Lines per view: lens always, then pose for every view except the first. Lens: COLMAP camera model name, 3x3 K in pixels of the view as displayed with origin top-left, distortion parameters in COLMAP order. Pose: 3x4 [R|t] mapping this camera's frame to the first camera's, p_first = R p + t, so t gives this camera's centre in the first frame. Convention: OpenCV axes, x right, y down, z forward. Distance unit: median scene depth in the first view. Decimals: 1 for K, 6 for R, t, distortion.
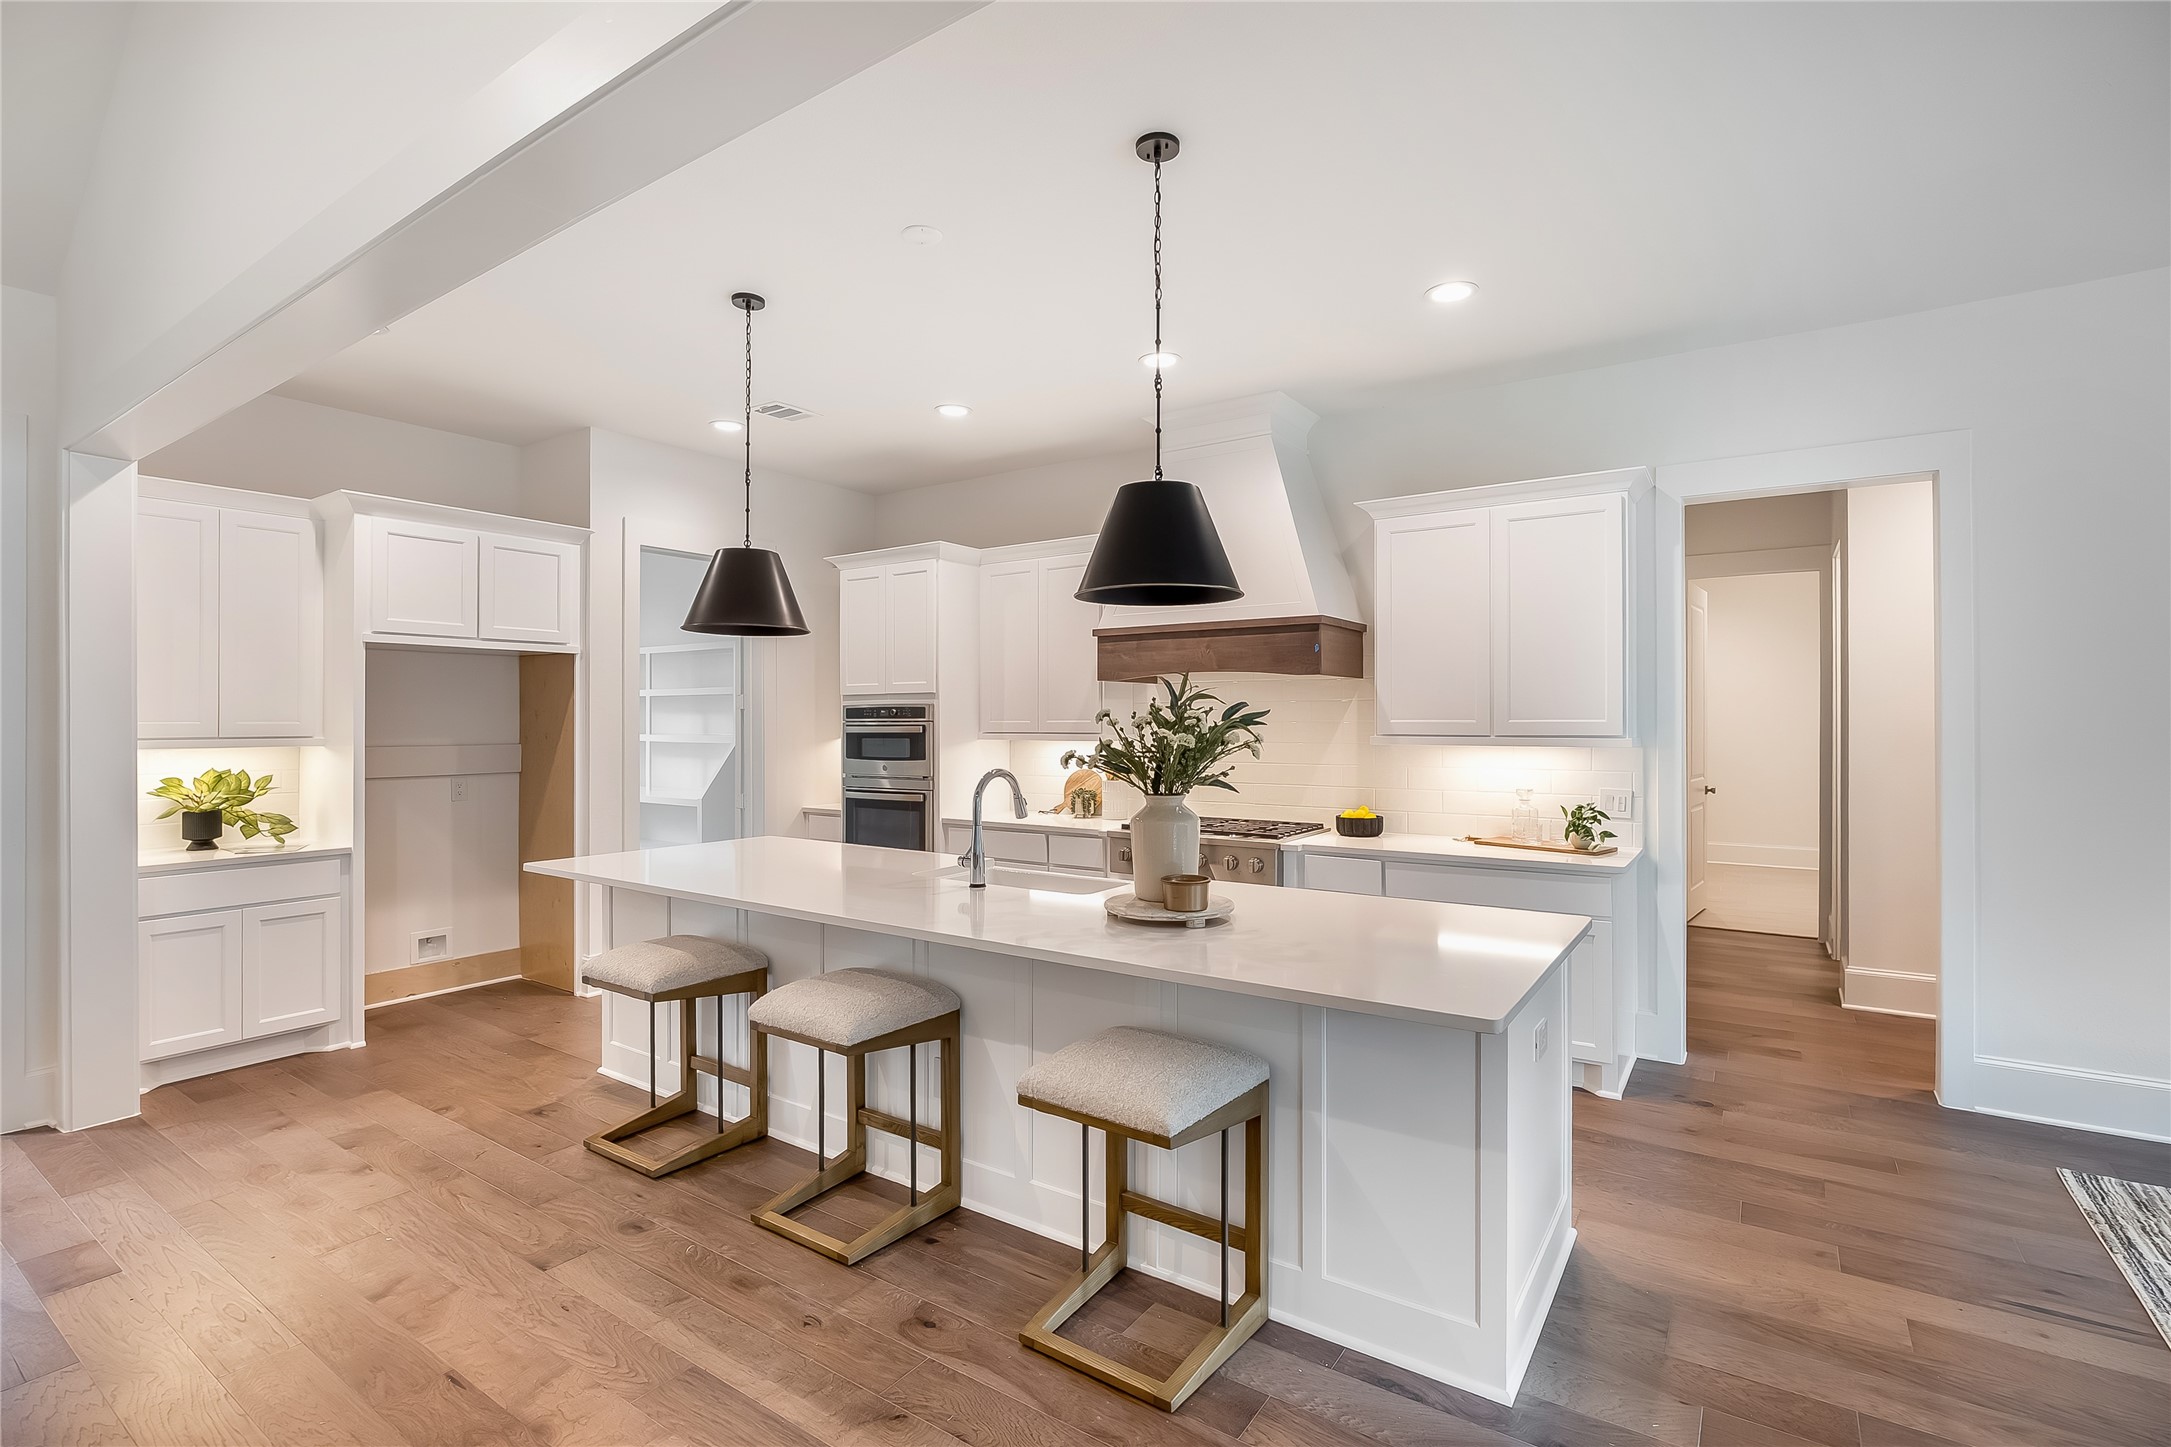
lens RADIAL K [[1006.6, 0, 1083.6], [0, 1006.6, 712.9], [0, 0, 1]] dist [-0.017686, 0.003850]
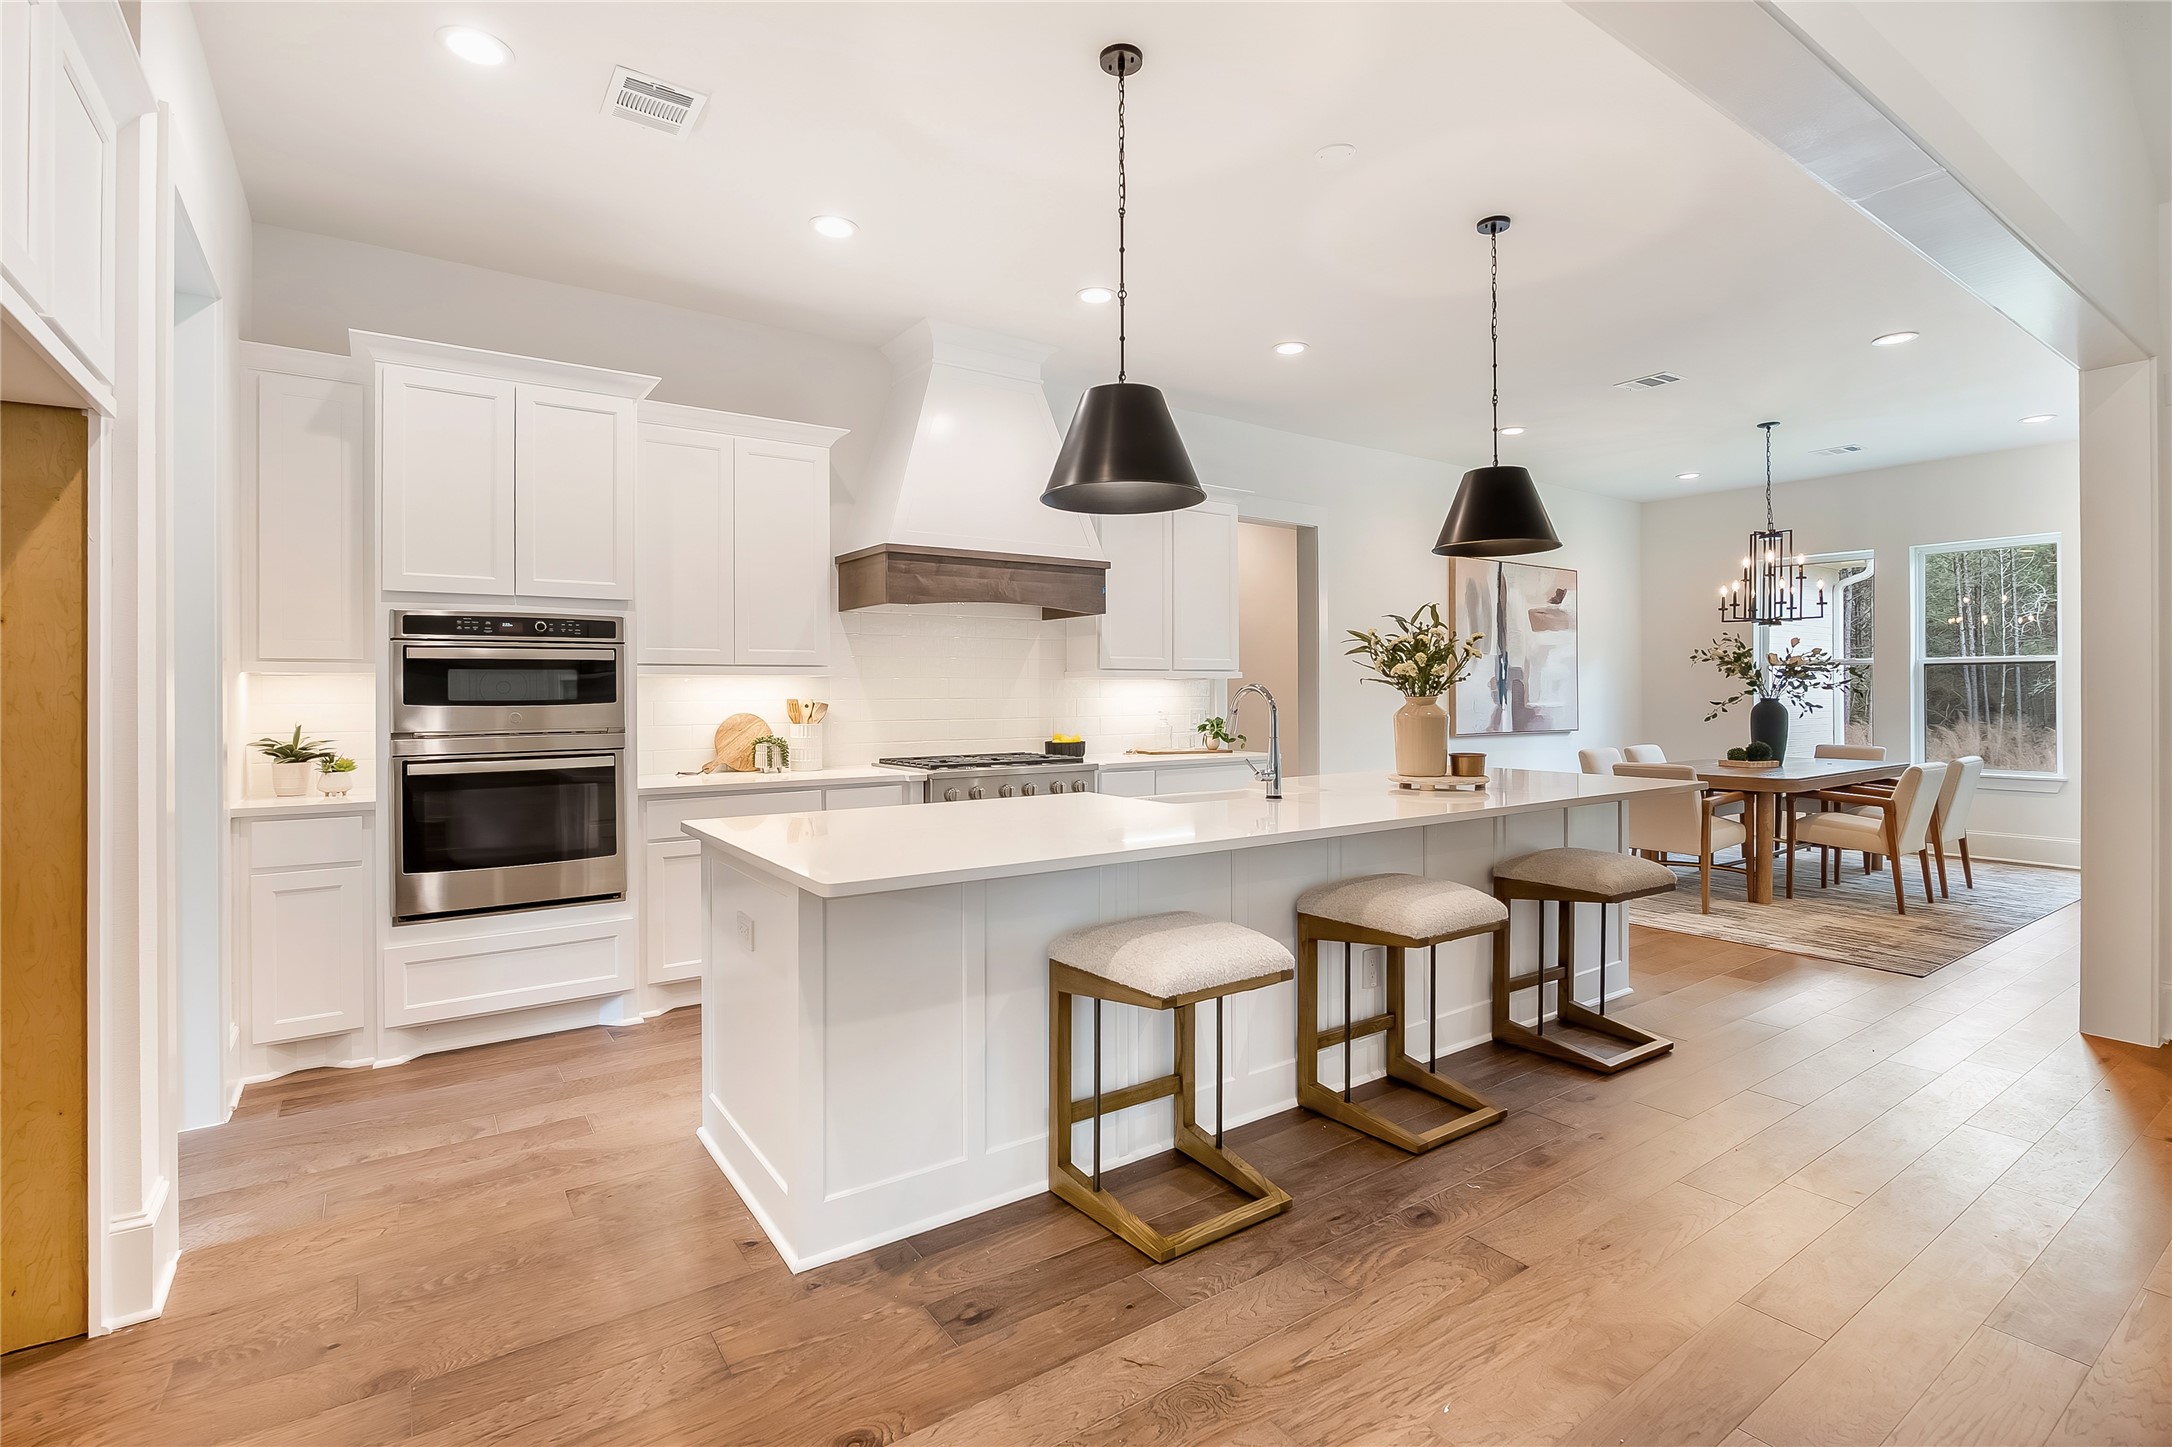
lens RADIAL K [[1007.1, 0, 1083.5], [0, 1007.1, 689.8], [0, 0, 1]] dist [-0.017686, 0.003850]
pose [[0.358222, 0.001329, 0.933635, -0.794076], [-0.005098, 0.999987, 0.000533, 0.044441], [-0.933622, -0.004950, 0.358224, 0.575928]]
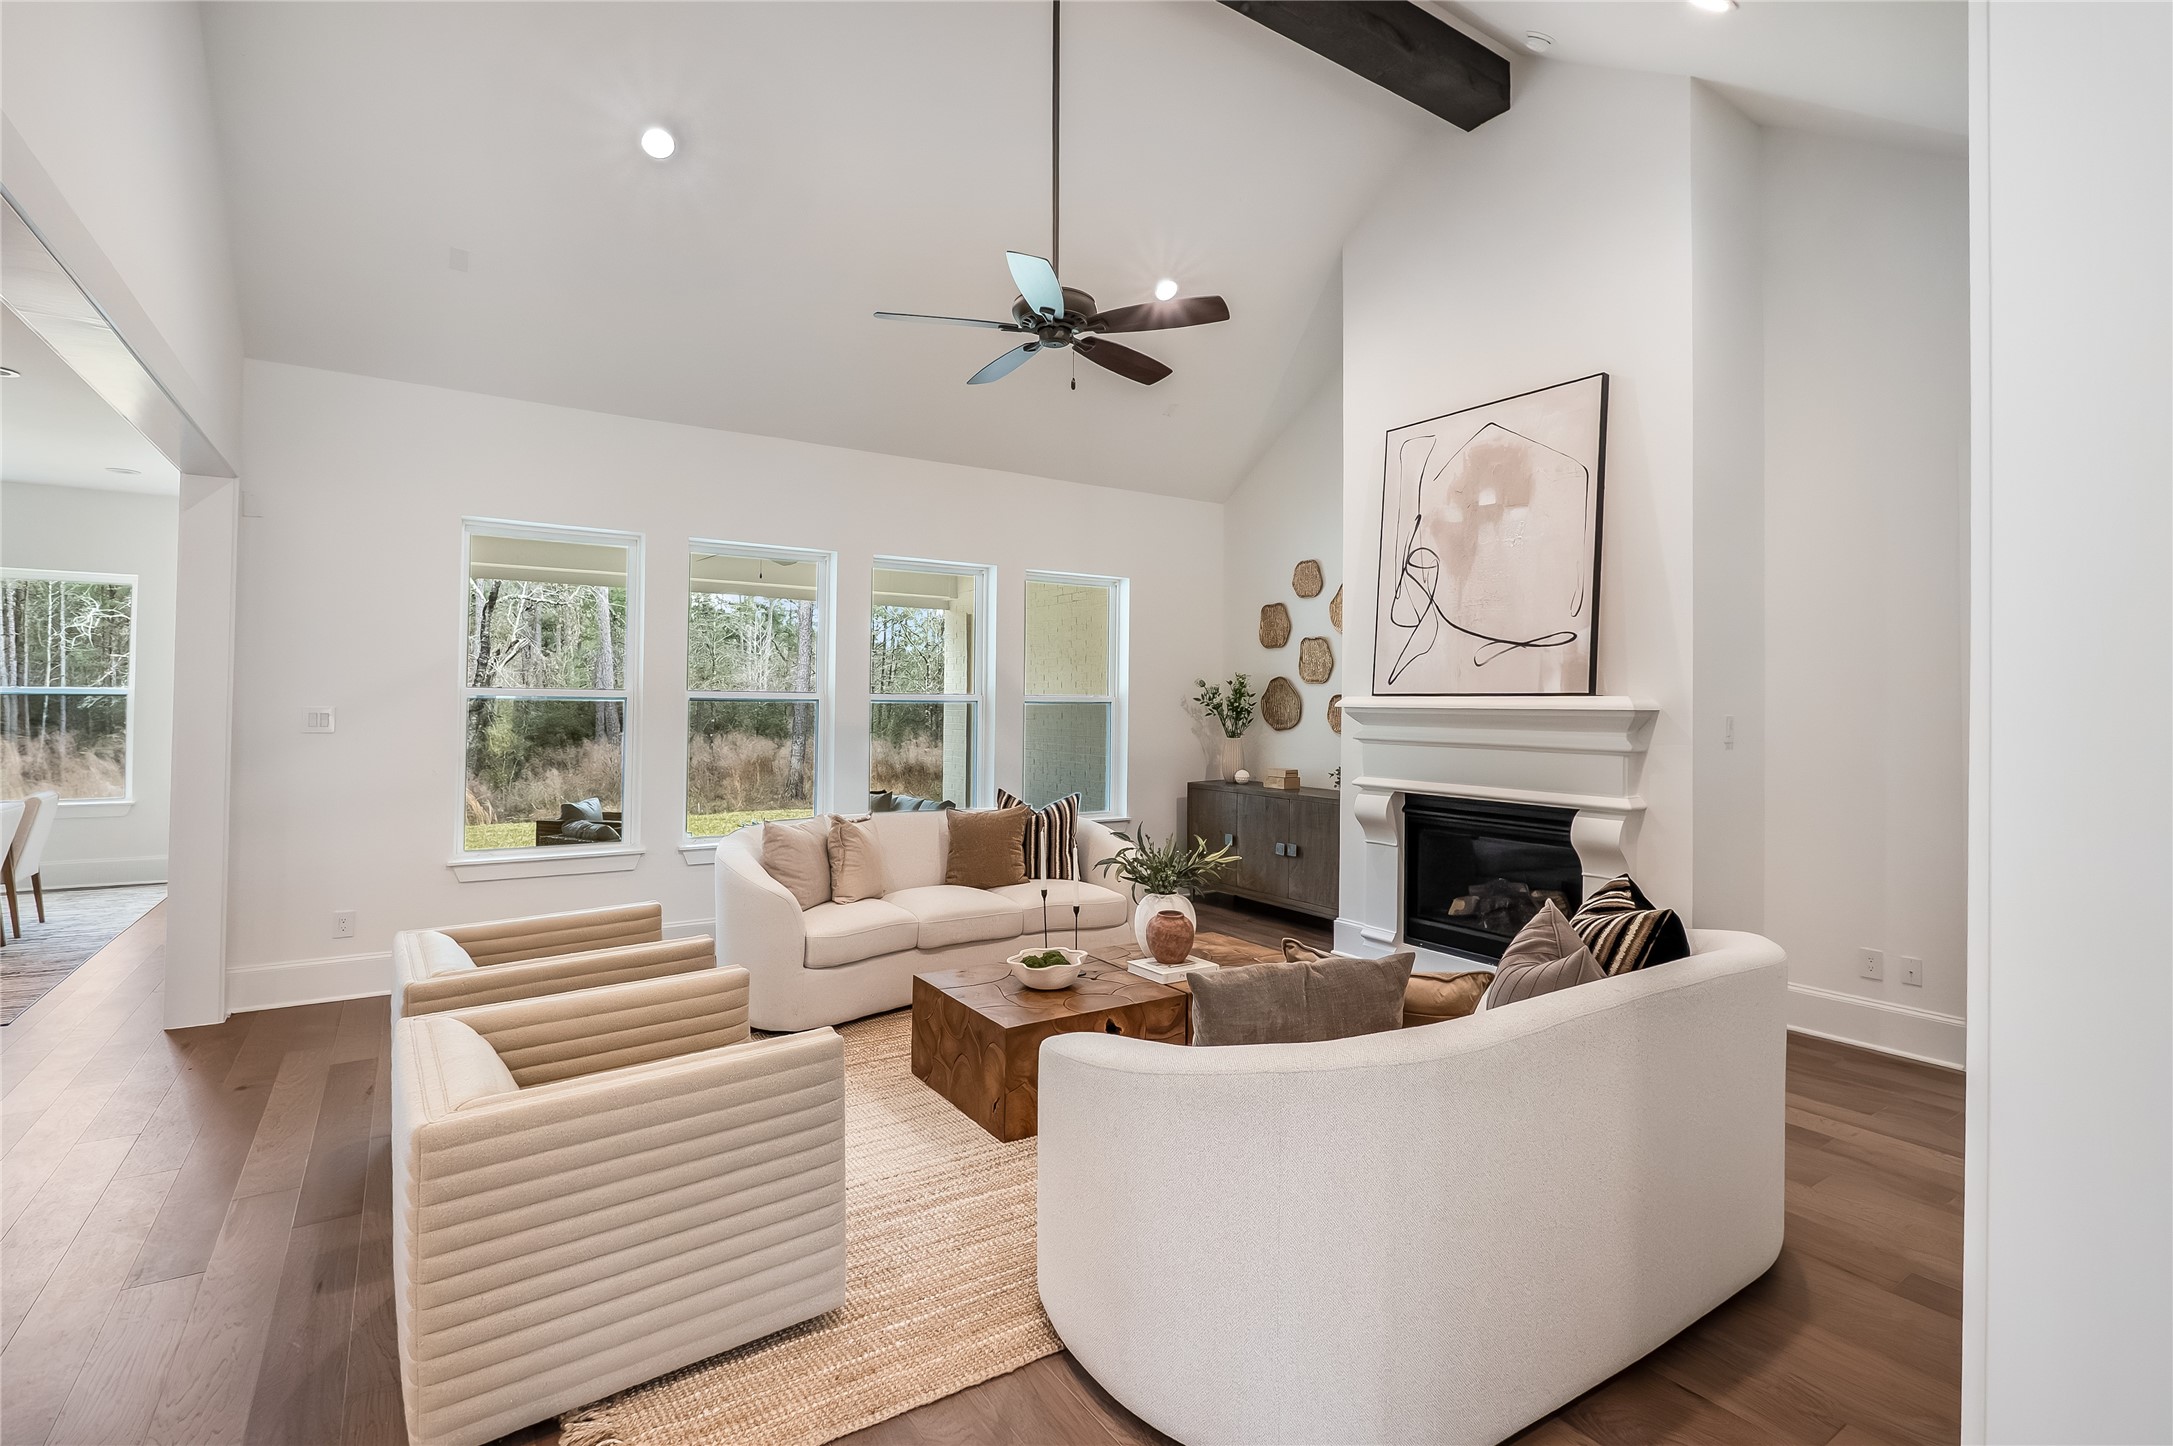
lens RADIAL K [[1007.5, 0, 1079.6], [0, 1007.5, 687.3], [0, 0, 1]] dist [-0.017686, 0.003850]
pose [[-0.927793, -0.002600, 0.373086, -0.912568], [-0.014221, 0.999495, -0.028400, 0.008271], [-0.372824, -0.031655, -0.927362, 0.667175]]
